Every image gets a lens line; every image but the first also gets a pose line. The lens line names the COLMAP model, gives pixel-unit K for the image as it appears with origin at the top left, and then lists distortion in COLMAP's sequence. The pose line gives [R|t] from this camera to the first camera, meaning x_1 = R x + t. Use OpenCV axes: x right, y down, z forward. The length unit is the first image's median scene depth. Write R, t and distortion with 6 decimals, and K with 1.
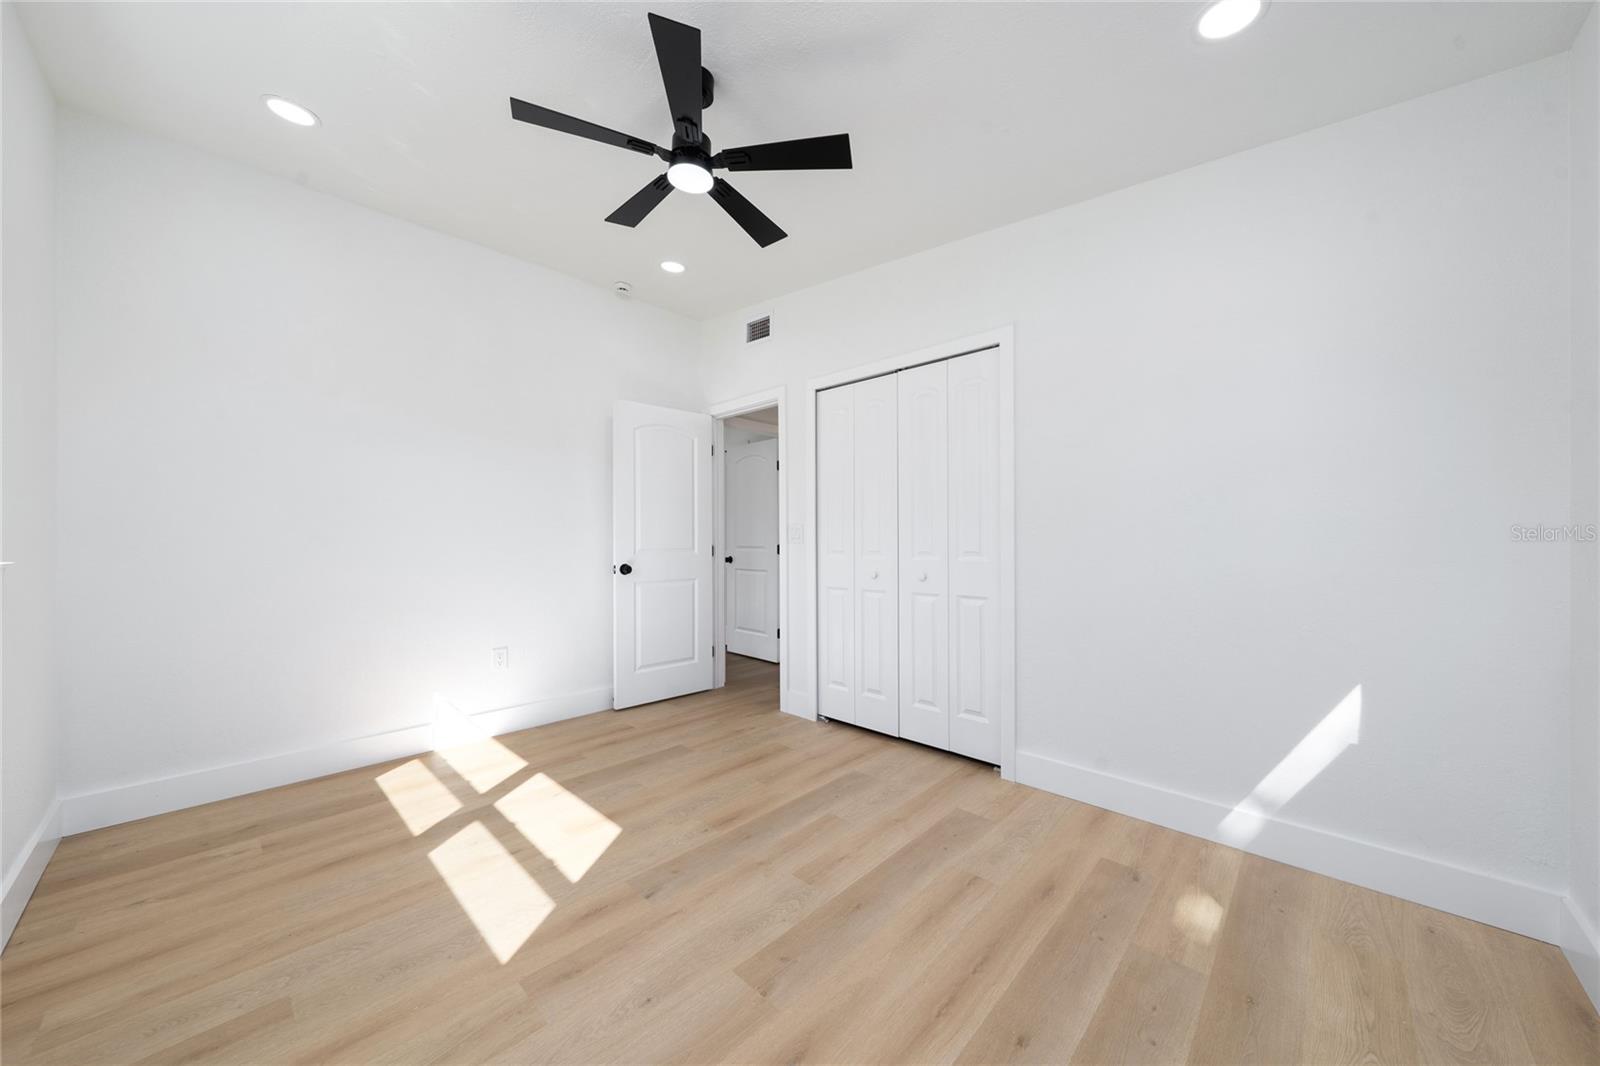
lens RADIAL K [[570.7, 0, 788.0], [0, 570.7, 538.5], [0, 0, 1]] dist [-0.001276, -0.000132]
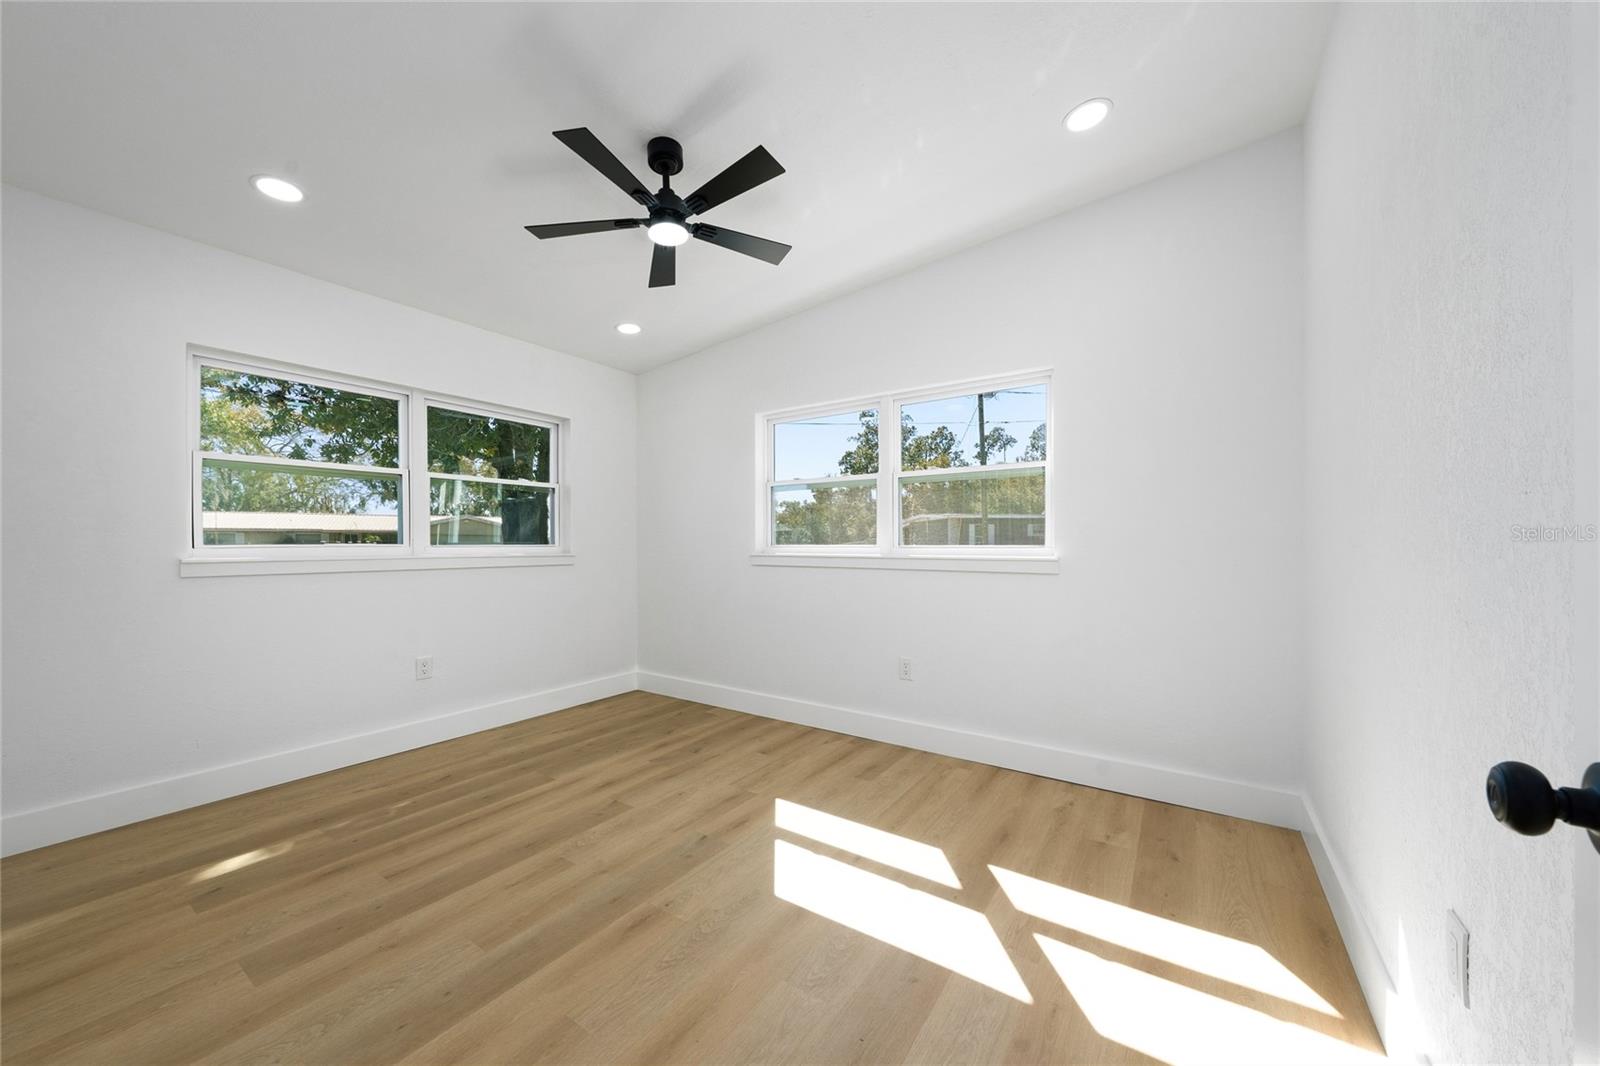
lens RADIAL K [[570.7, 0, 788.0], [0, 570.7, 538.5], [0, 0, 1]] dist [-0.001276, -0.000132]
pose [[-0.985981, 0.003160, -0.166825, -0.191453], [0.005911, 0.999855, -0.015997, 0.004894], [0.166750, -0.016759, -0.985857, 1.960055]]
